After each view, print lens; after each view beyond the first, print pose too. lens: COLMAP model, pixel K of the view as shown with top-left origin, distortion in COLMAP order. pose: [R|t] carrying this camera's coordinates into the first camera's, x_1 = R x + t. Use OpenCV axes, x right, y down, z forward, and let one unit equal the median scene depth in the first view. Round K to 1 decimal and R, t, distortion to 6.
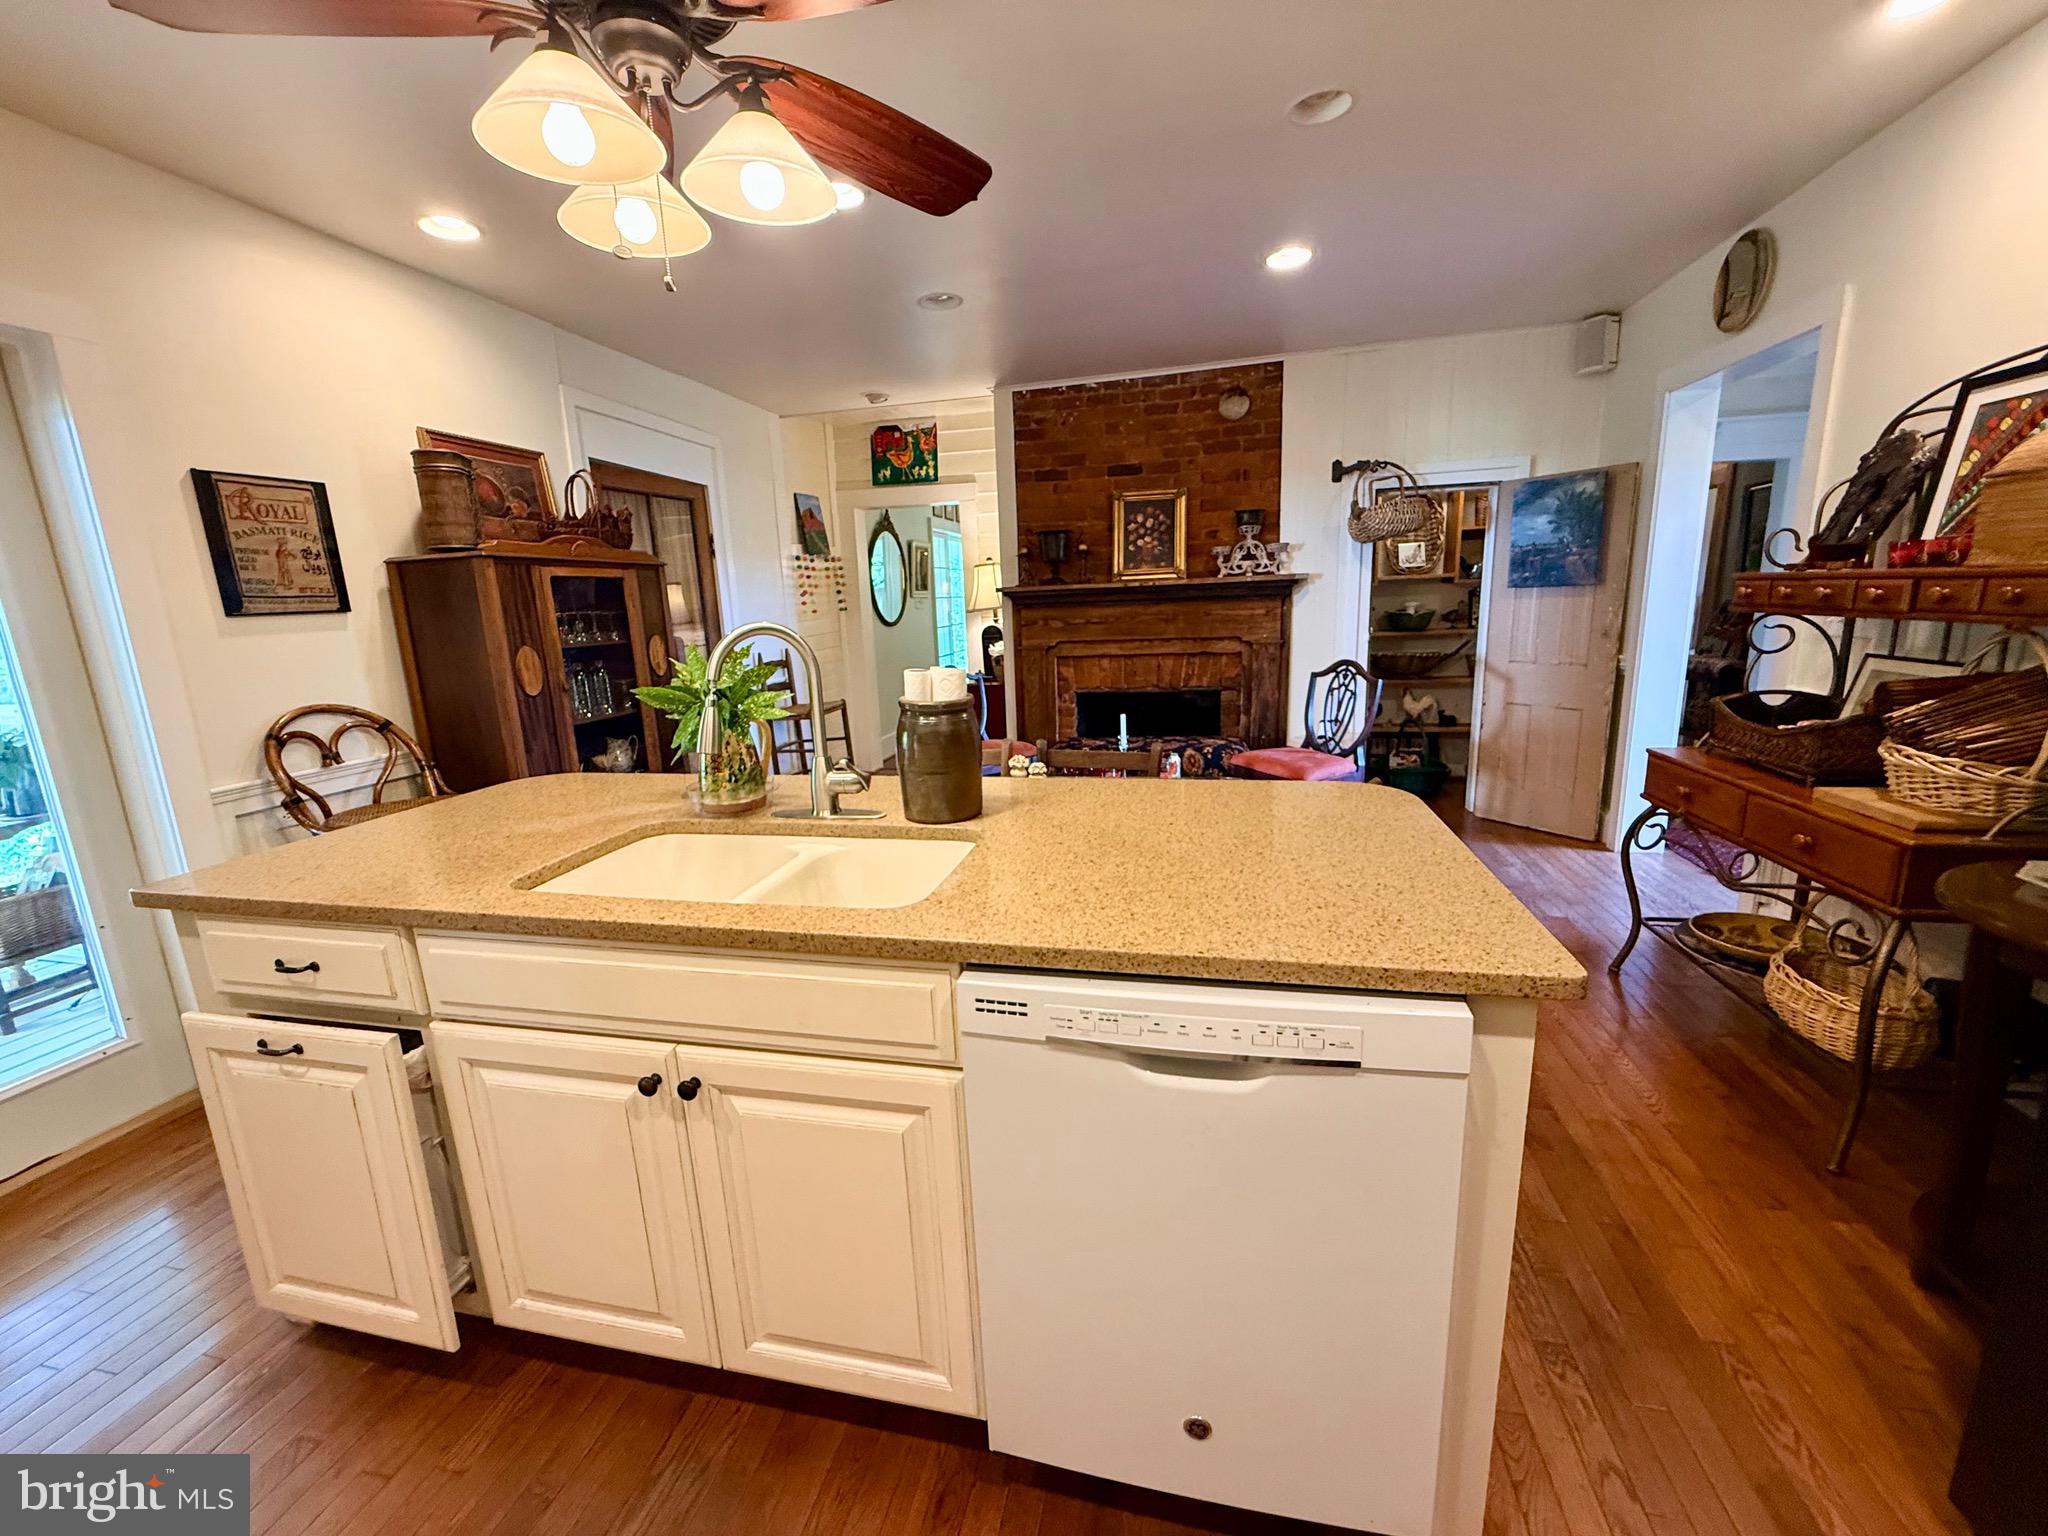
lens RADIAL K [[817.3, 0, 1016.4], [0, 817.3, 768.8], [0, 0, 1]] dist [-0.002126, 0.000183]
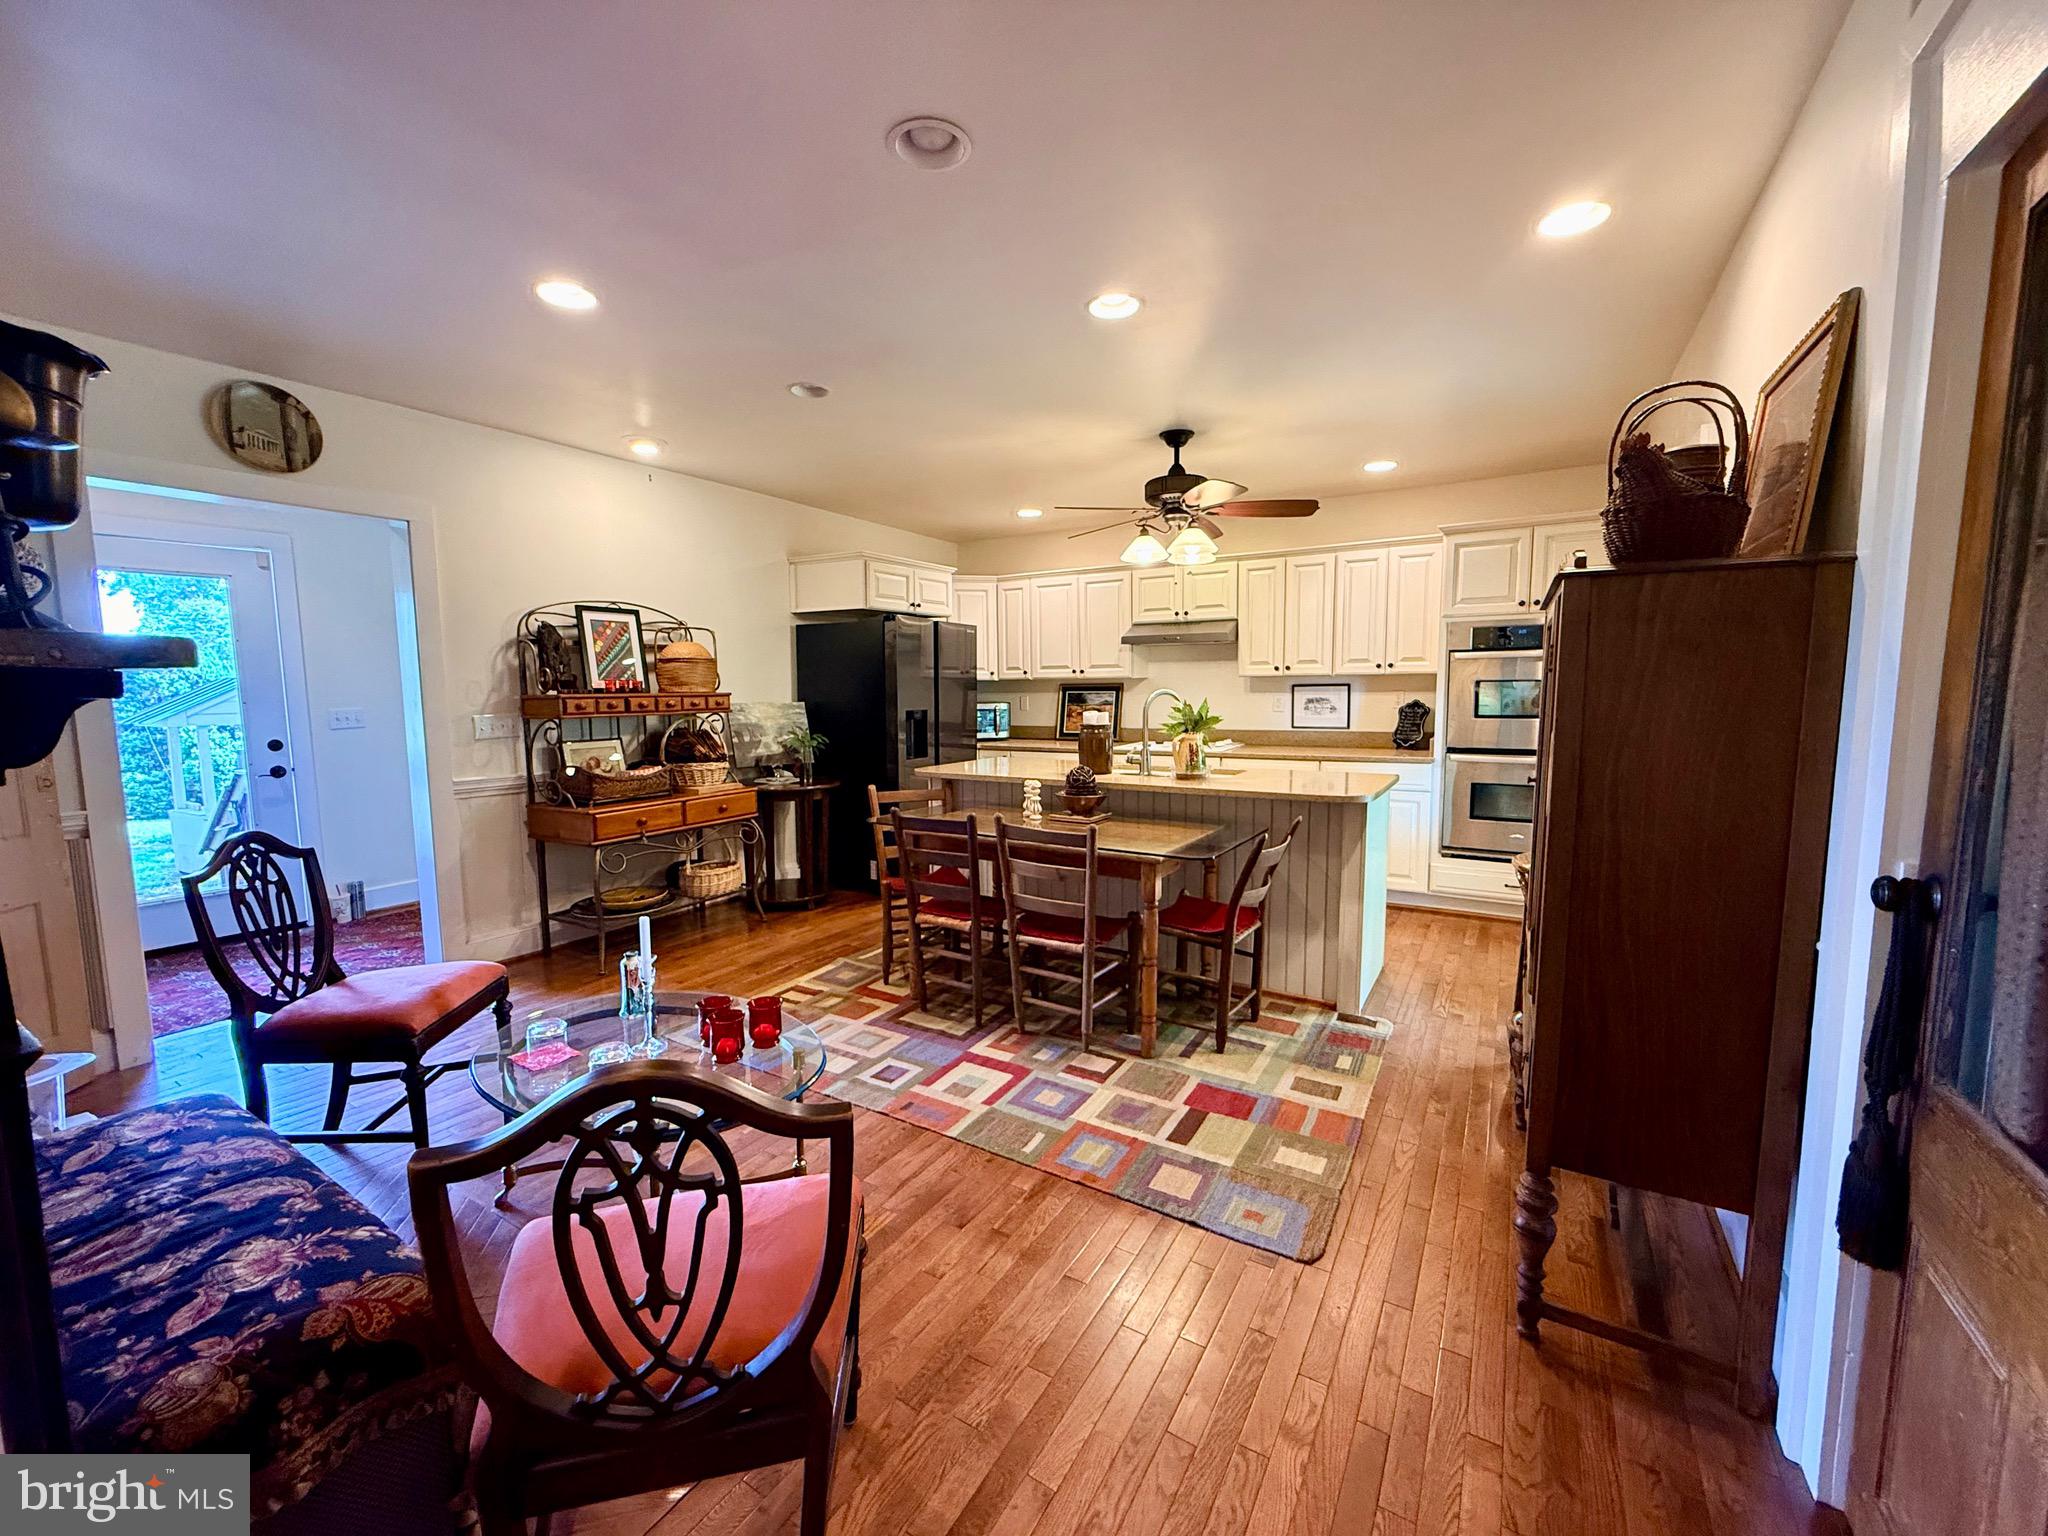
lens RADIAL K [[817.3, 0, 1014.7], [0, 817.3, 768.5], [0, 0, 1]] dist [-0.002126, 0.000183]
pose [[-0.948232, 0.018755, 0.317026, -0.225178], [0.113919, 0.951907, 0.284420, -0.237844], [-0.296445, 0.305811, -0.904765, 1.161429]]
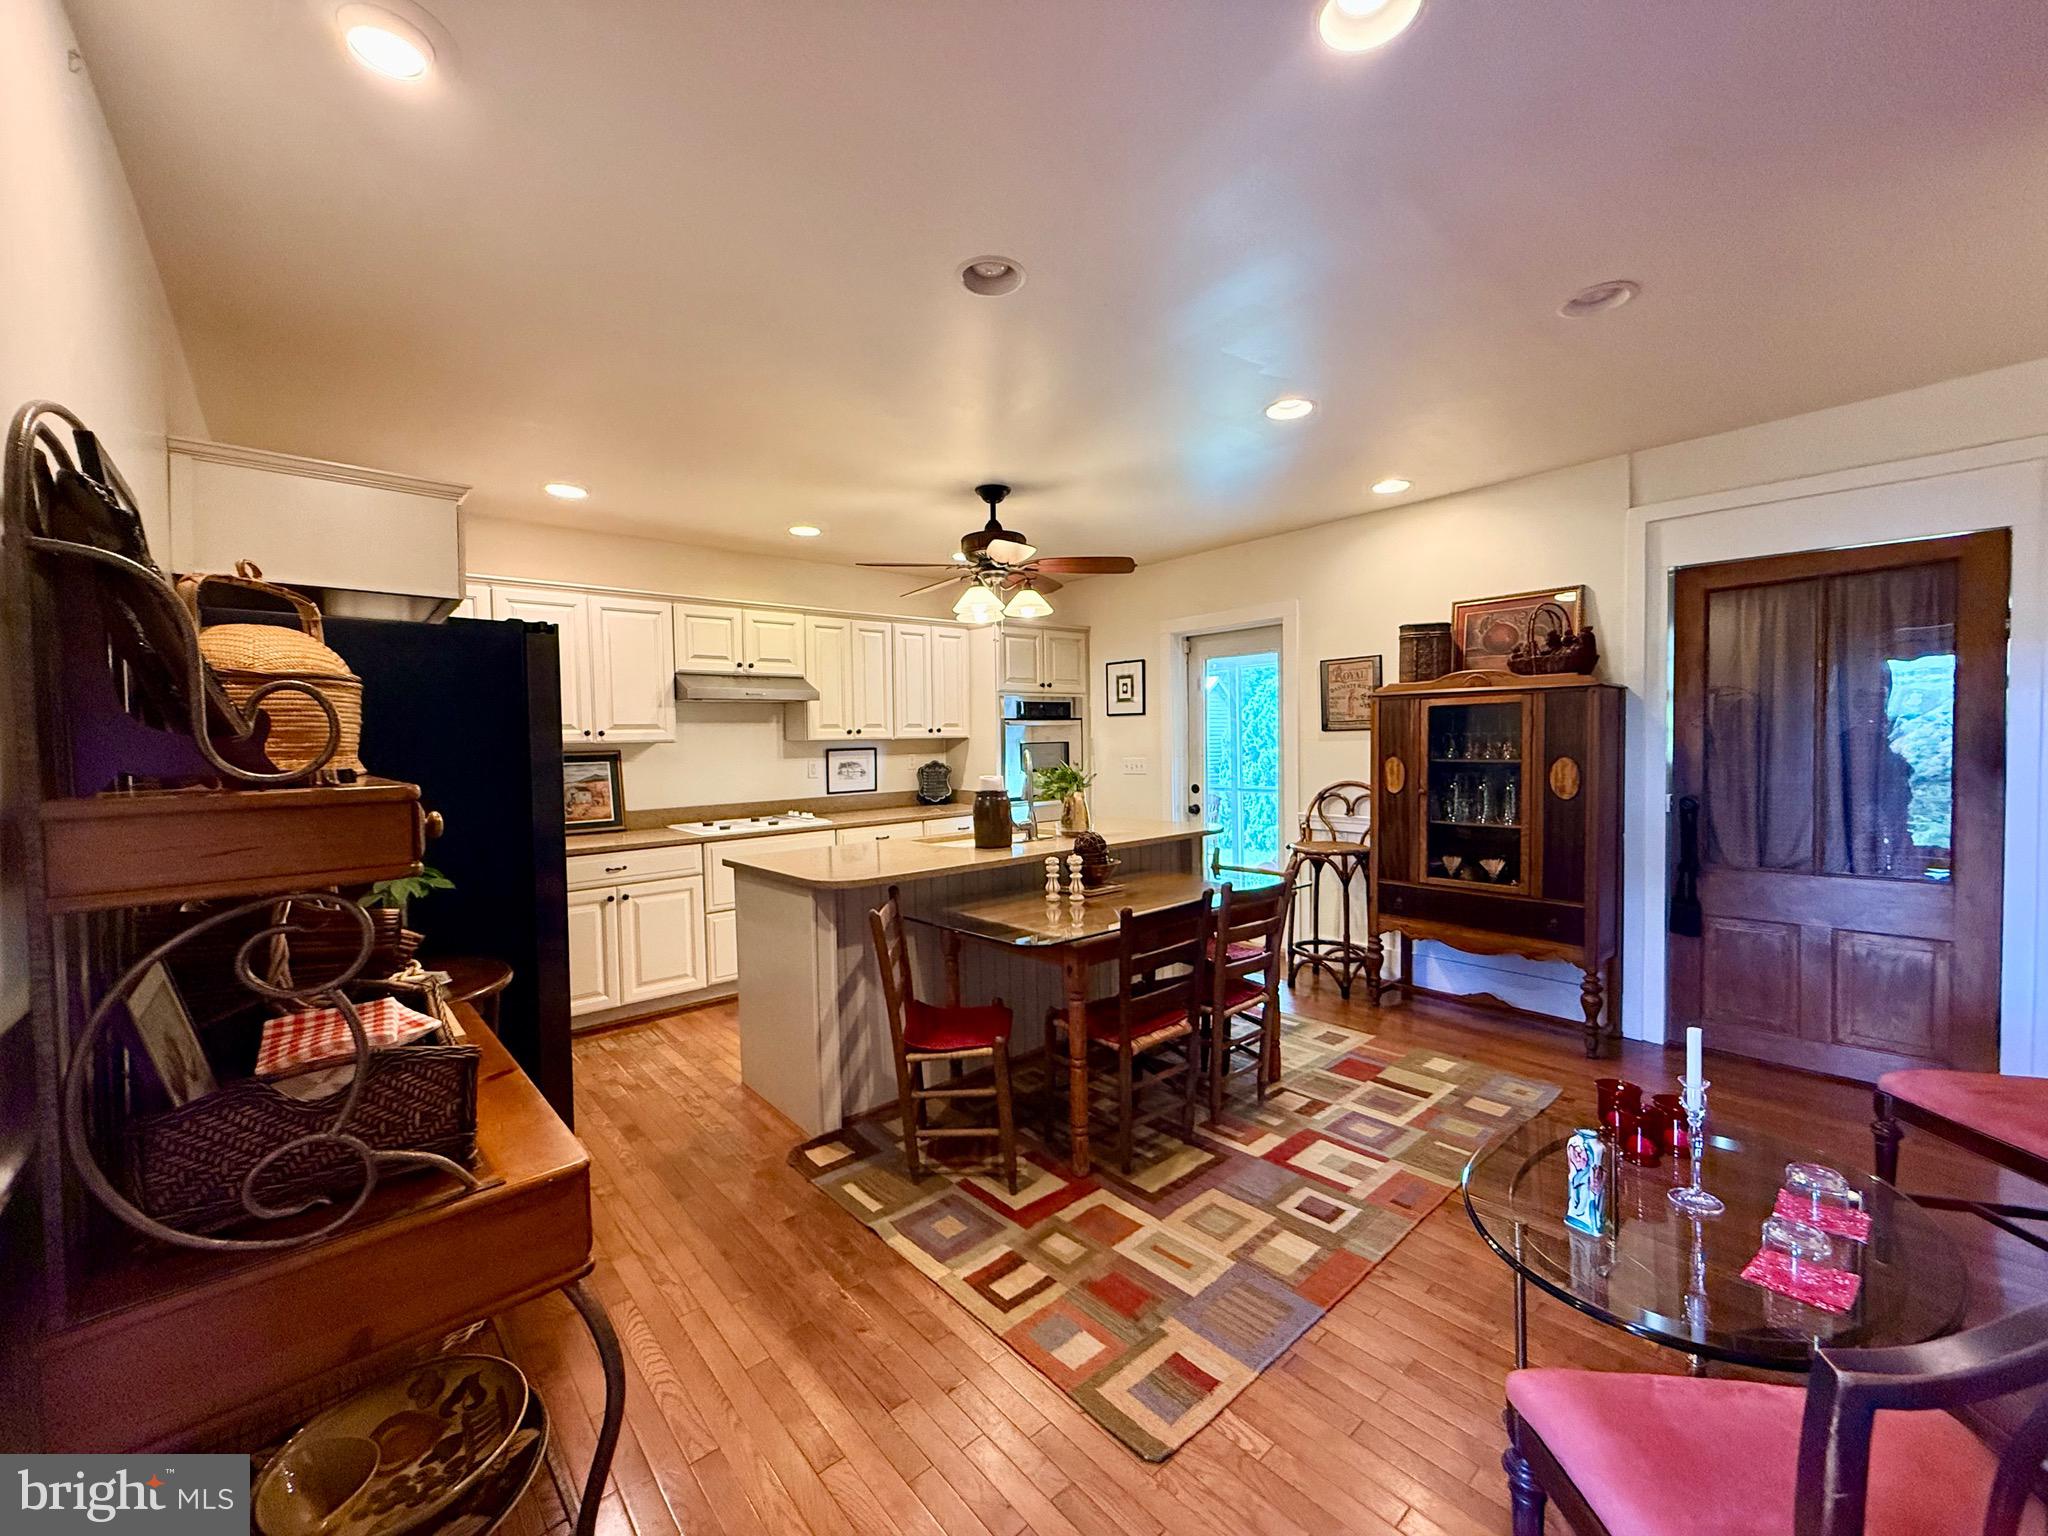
lens RADIAL K [[817.3, 0, 1016.9], [0, 817.3, 772.5], [0, 0, 1]] dist [-0.002126, 0.000183]
pose [[-0.584133, 0.084459, -0.807252, 0.552099], [-0.127818, 0.972589, 0.194248, -0.193303], [0.801530, 0.216649, -0.557326, 0.779178]]
